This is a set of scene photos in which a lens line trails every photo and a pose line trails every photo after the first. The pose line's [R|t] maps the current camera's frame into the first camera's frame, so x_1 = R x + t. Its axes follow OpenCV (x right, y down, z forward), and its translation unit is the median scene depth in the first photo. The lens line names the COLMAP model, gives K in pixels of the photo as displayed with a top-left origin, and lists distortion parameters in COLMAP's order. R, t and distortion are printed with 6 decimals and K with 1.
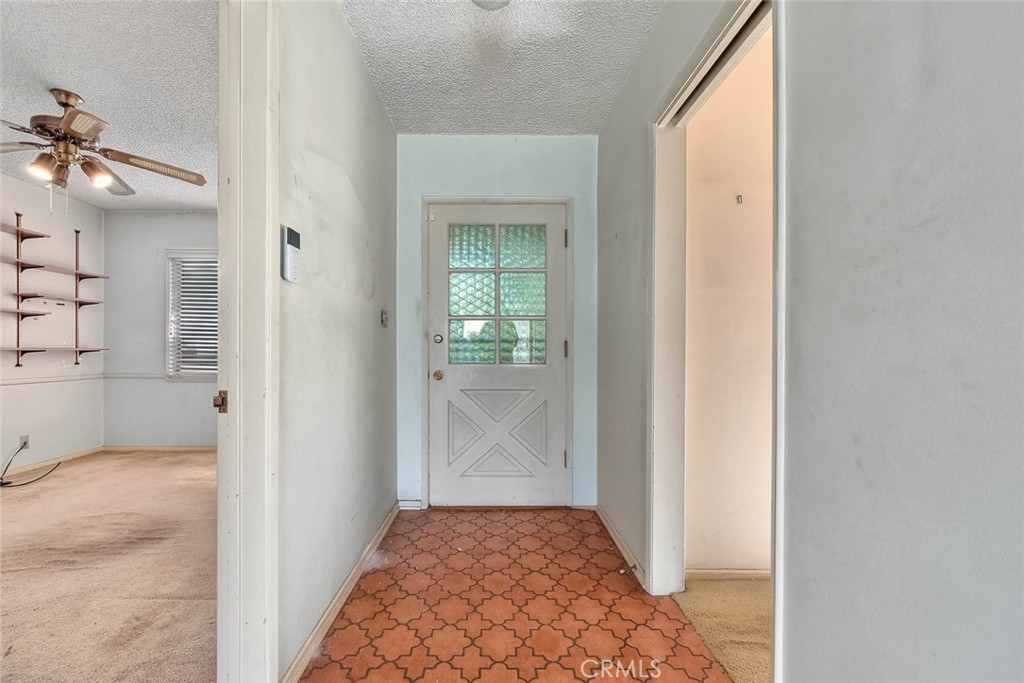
lens RADIAL K [[437.4, 0, 509.7], [0, 437.4, 350.6], [0, 0, 1]] dist [-0.004374, -0.000073]
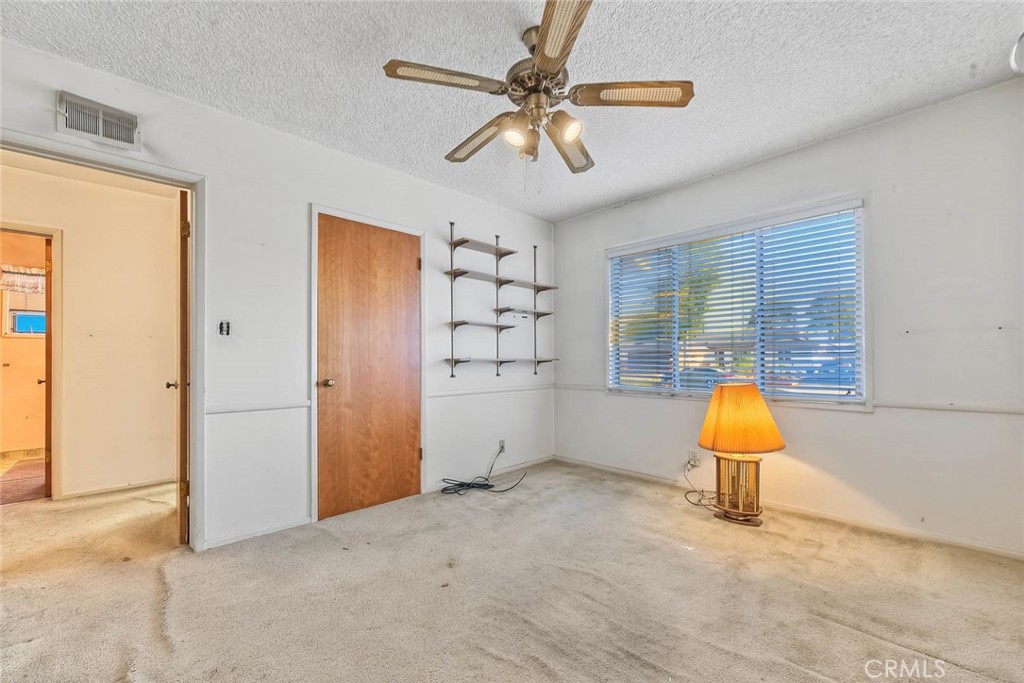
lens RADIAL K [[418.1, 0, 508.0], [0, 418.1, 354.7], [0, 0, 1]] dist [-0.001855, -0.000290]
pose [[0.681167, -0.014133, -0.731991, -0.347809], [0.004464, 0.999875, -0.015151, 0.000237], [0.732114, 0.007053, 0.681146, 0.306950]]
